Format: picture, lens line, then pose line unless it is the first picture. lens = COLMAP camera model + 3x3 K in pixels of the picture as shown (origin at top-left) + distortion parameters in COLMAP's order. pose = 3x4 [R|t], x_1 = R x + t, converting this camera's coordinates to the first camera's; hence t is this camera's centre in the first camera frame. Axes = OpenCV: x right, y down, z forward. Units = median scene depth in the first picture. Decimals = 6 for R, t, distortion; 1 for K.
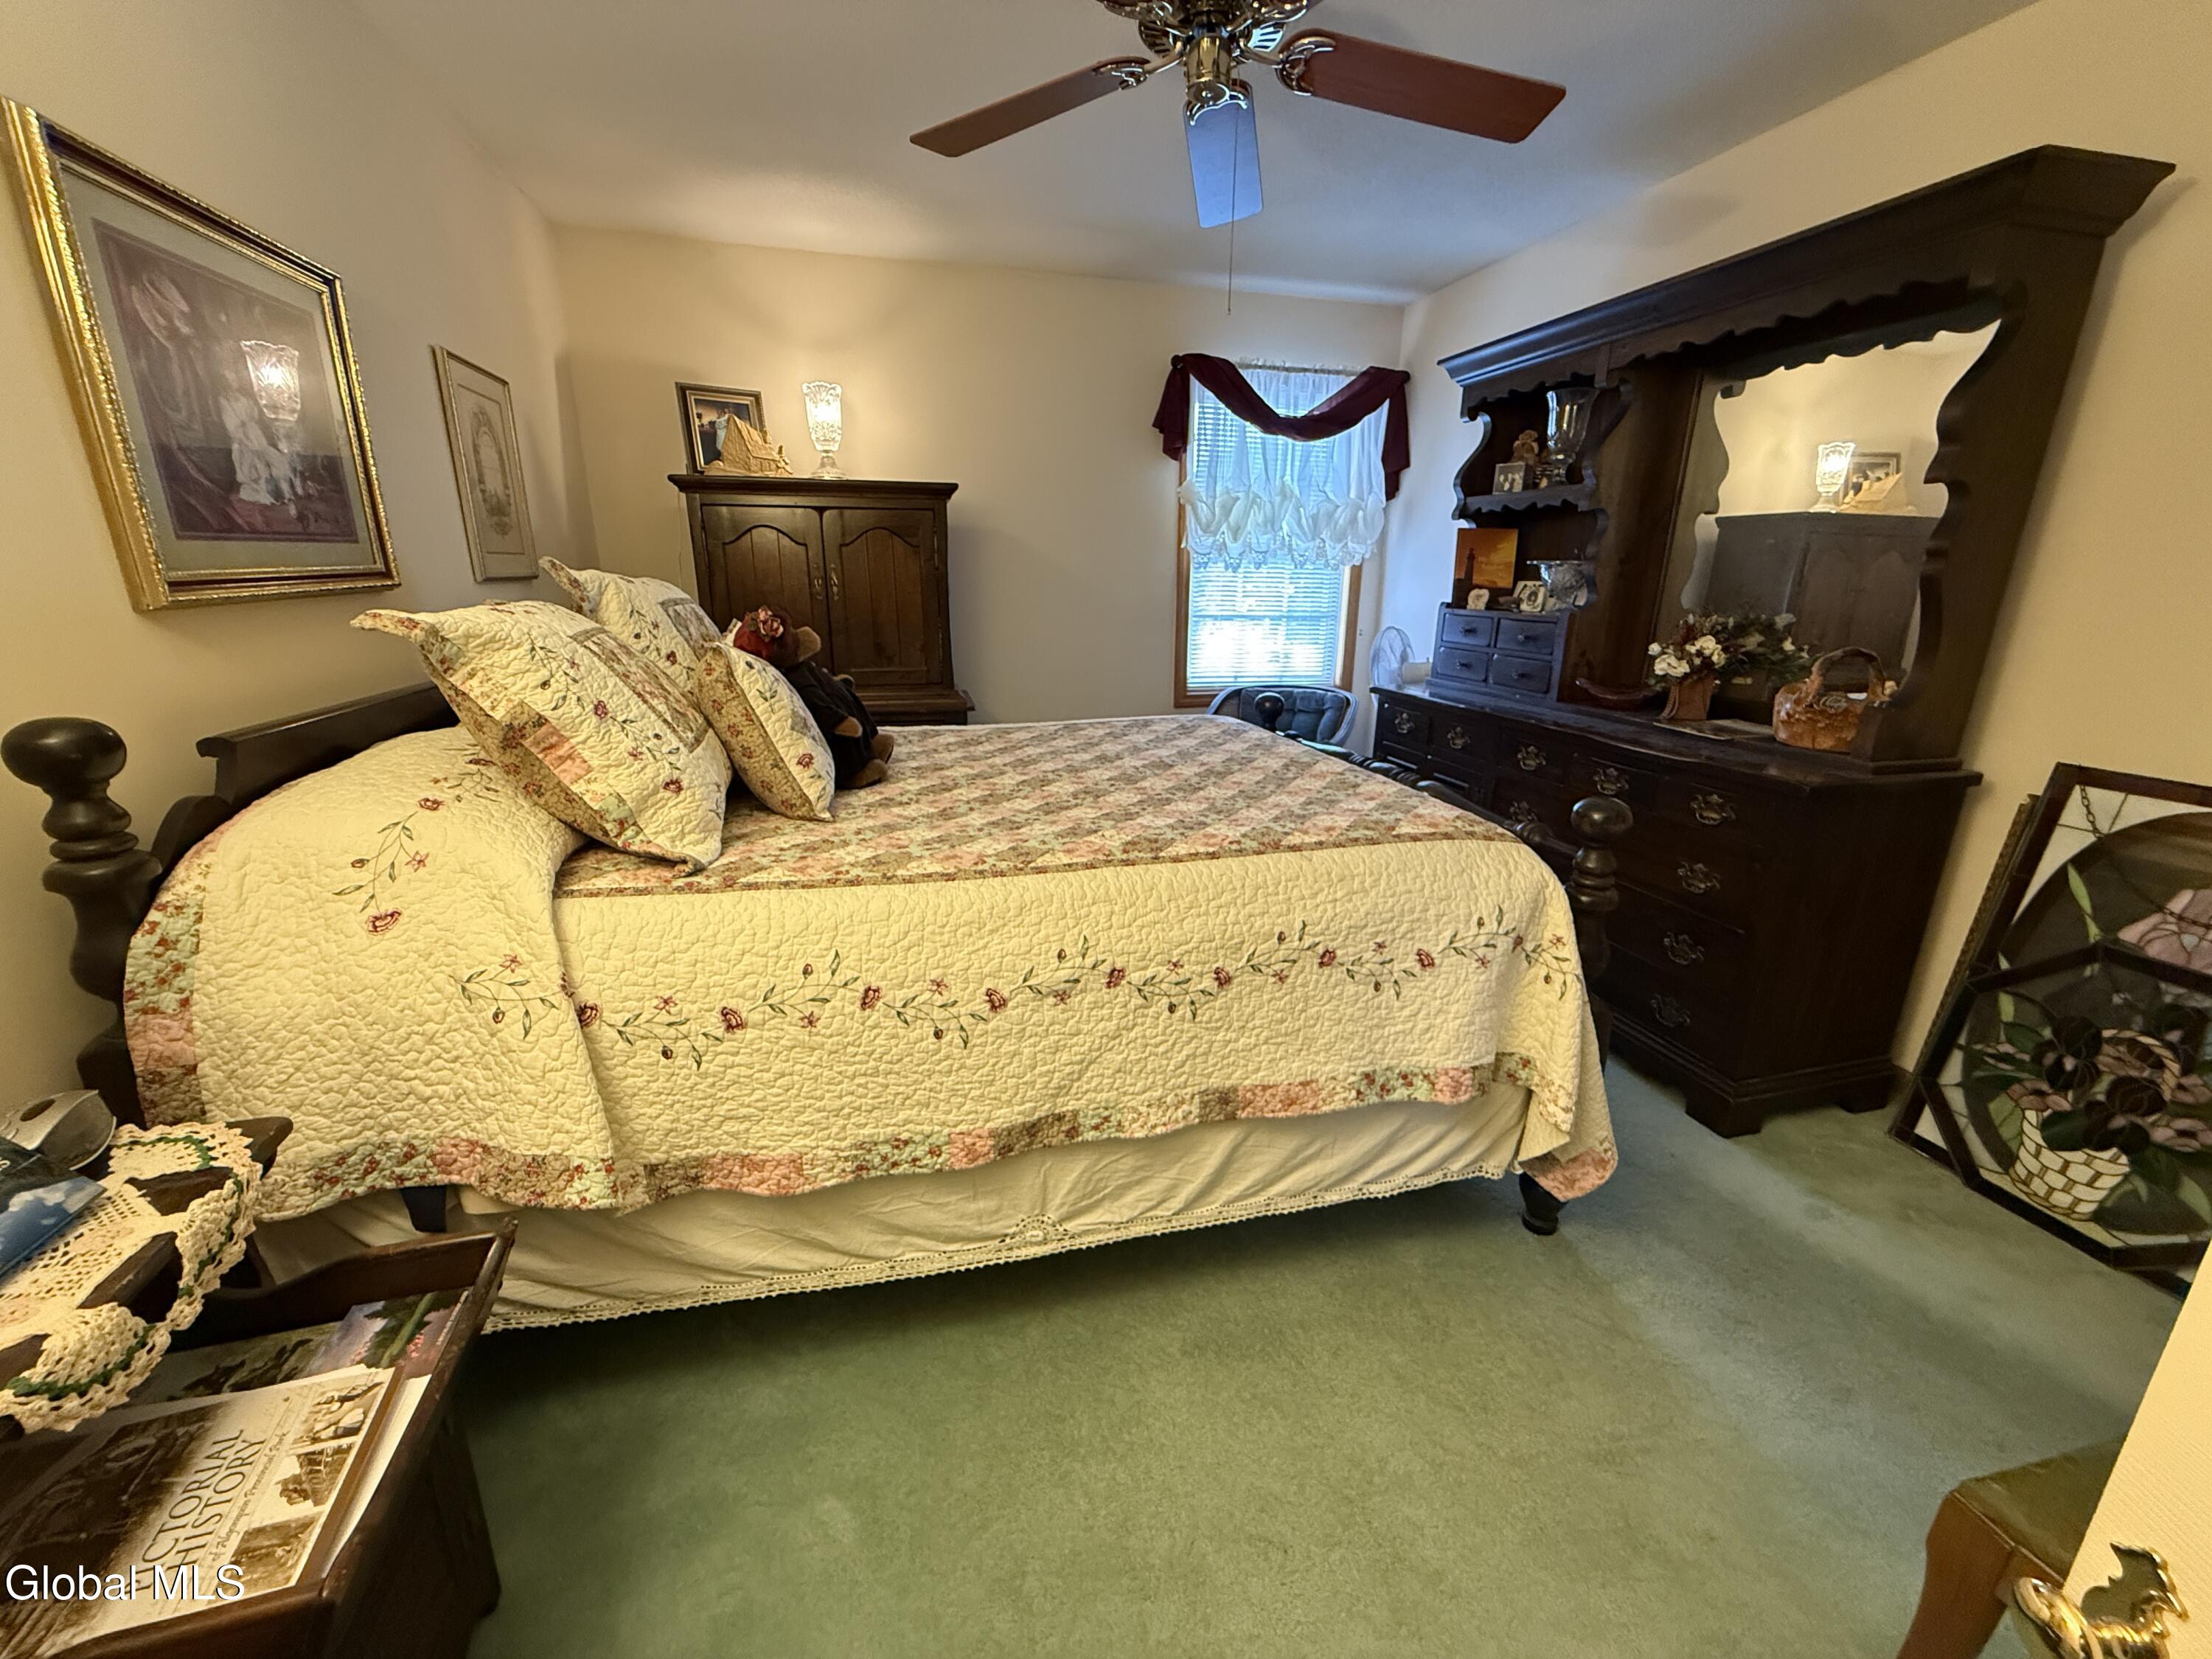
lens RADIAL K [[881.4, 0, 1106.0], [0, 881.4, 829.5], [0, 0, 1]] dist [-0.000131, 0.000516]
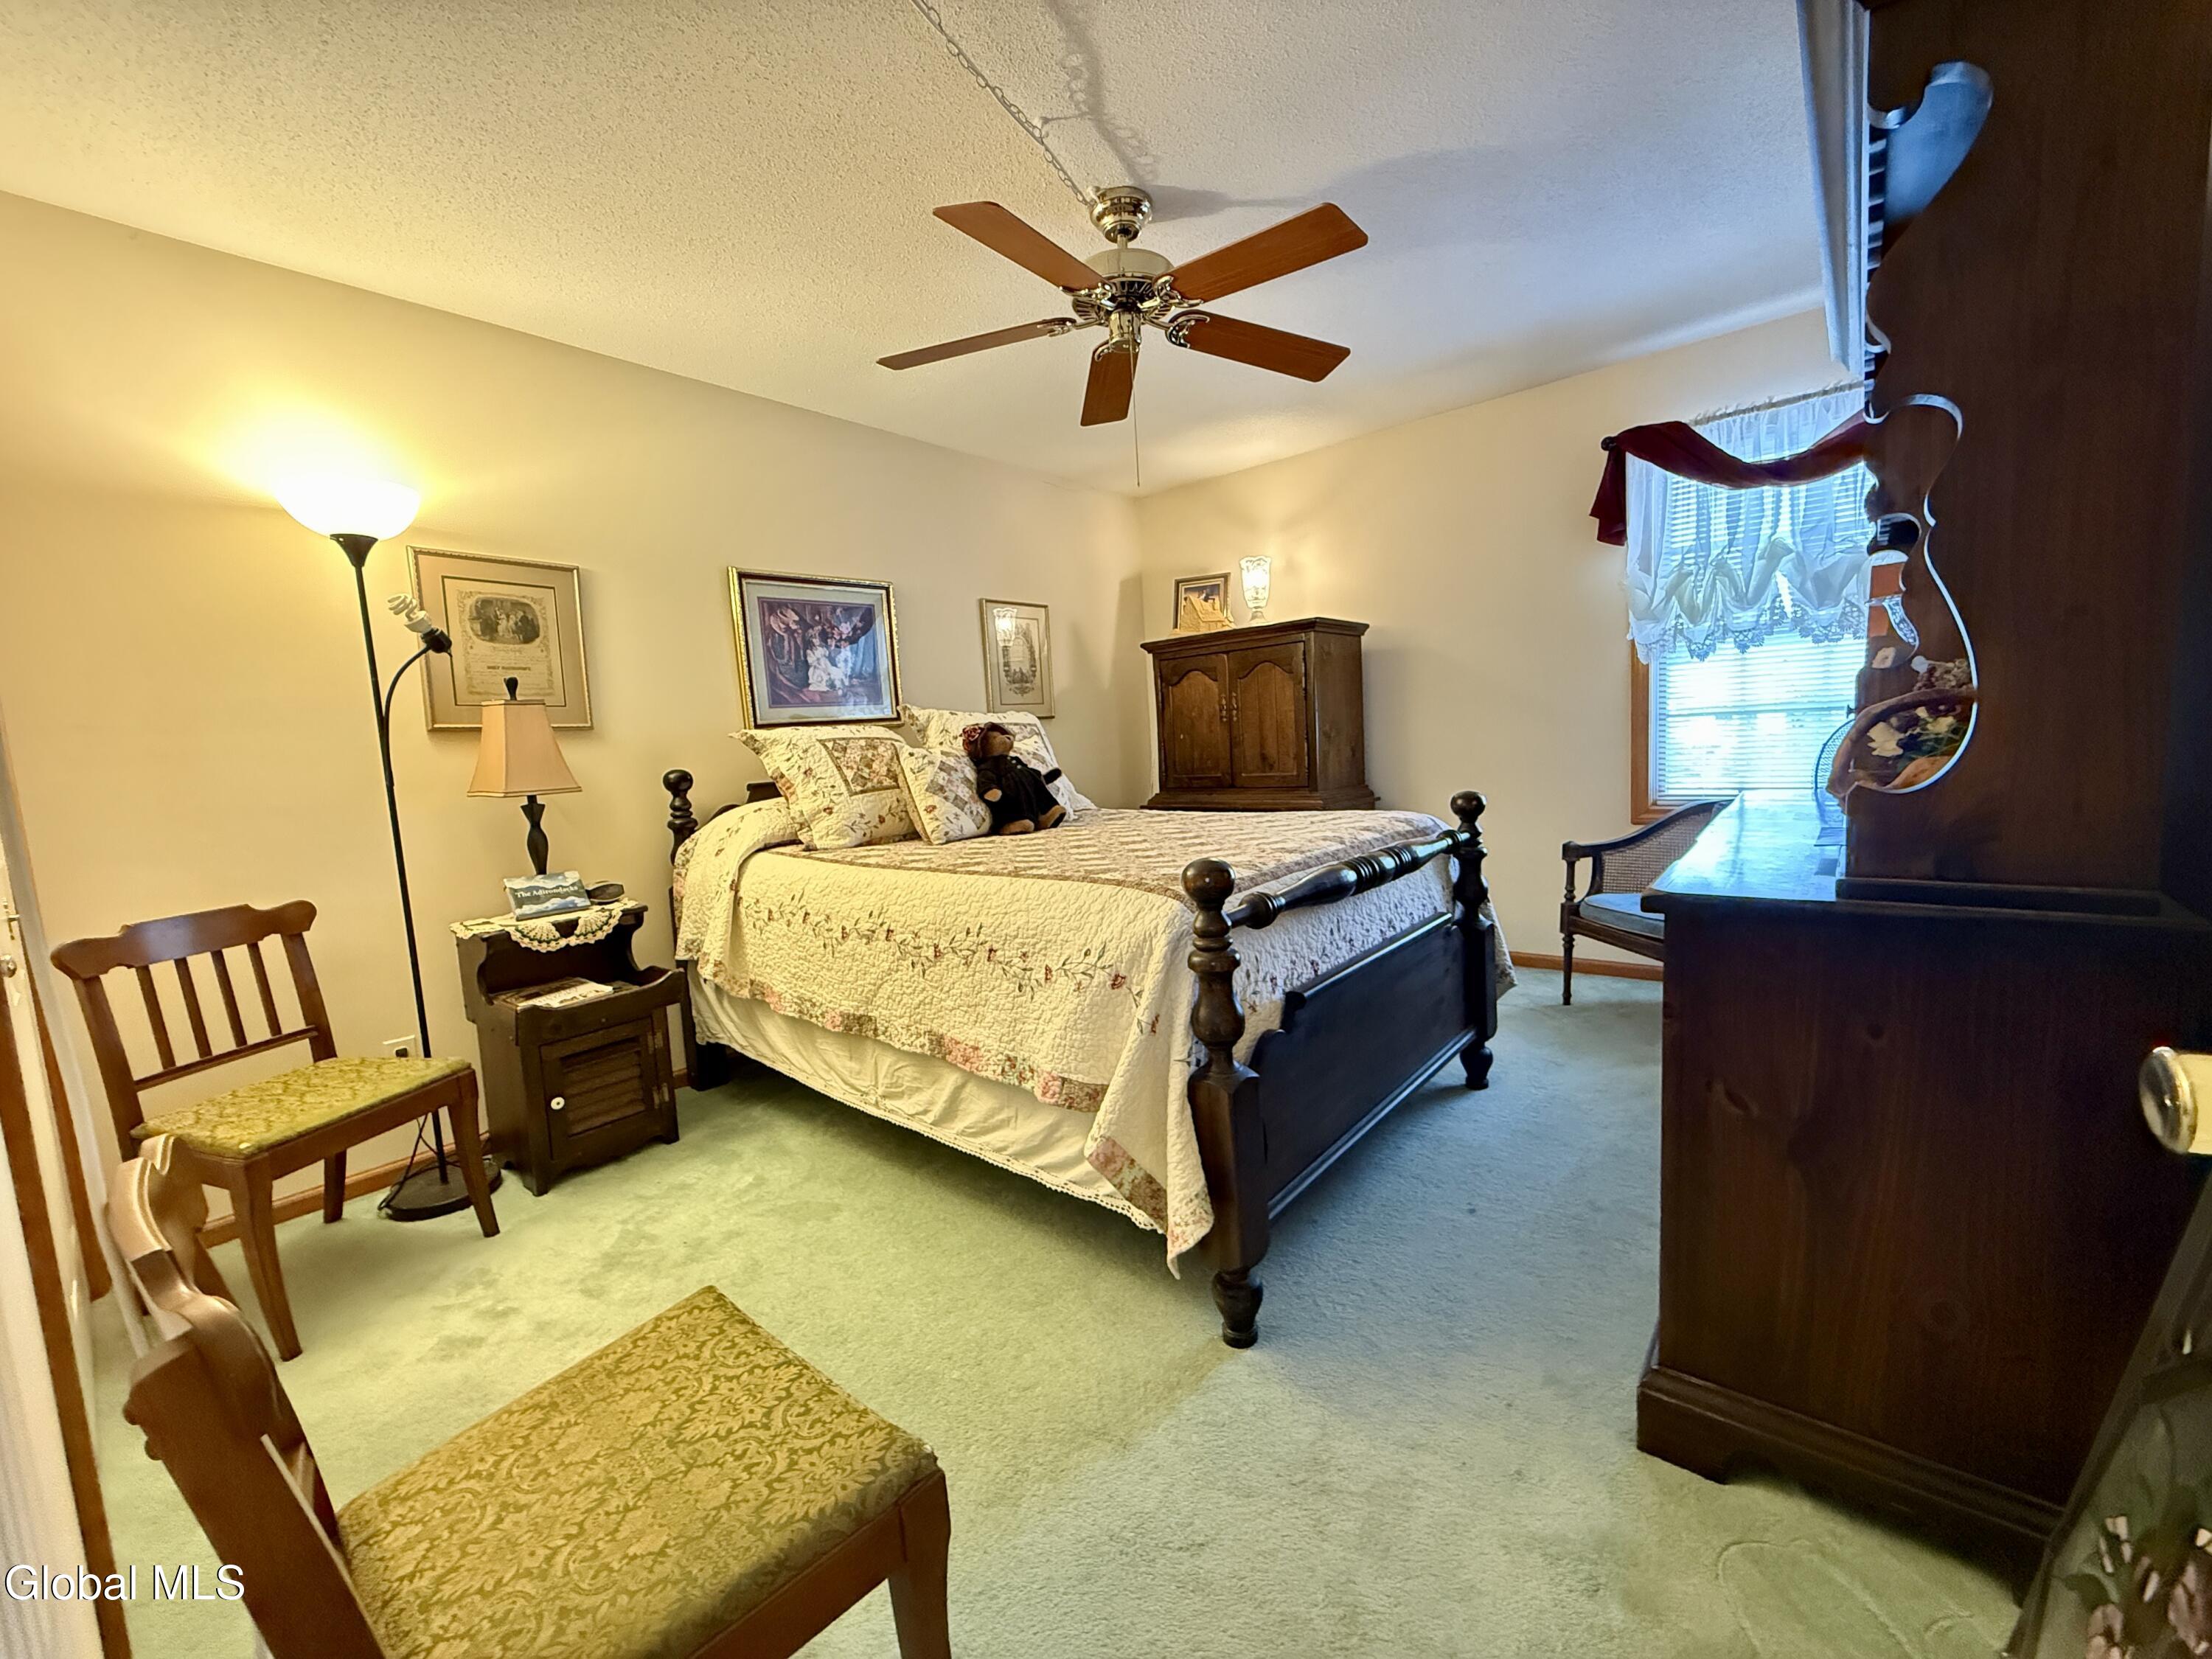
lens RADIAL K [[890.2, 0, 1101.9], [0, 890.2, 826.5], [0, 0, 1]] dist [-0.002763, -0.000025]
pose [[0.568066, 0.039185, -0.822050, 1.428780], [-0.168193, 0.983311, -0.069356, 0.020850], [0.805613, 0.177662, 0.565176, 0.339540]]
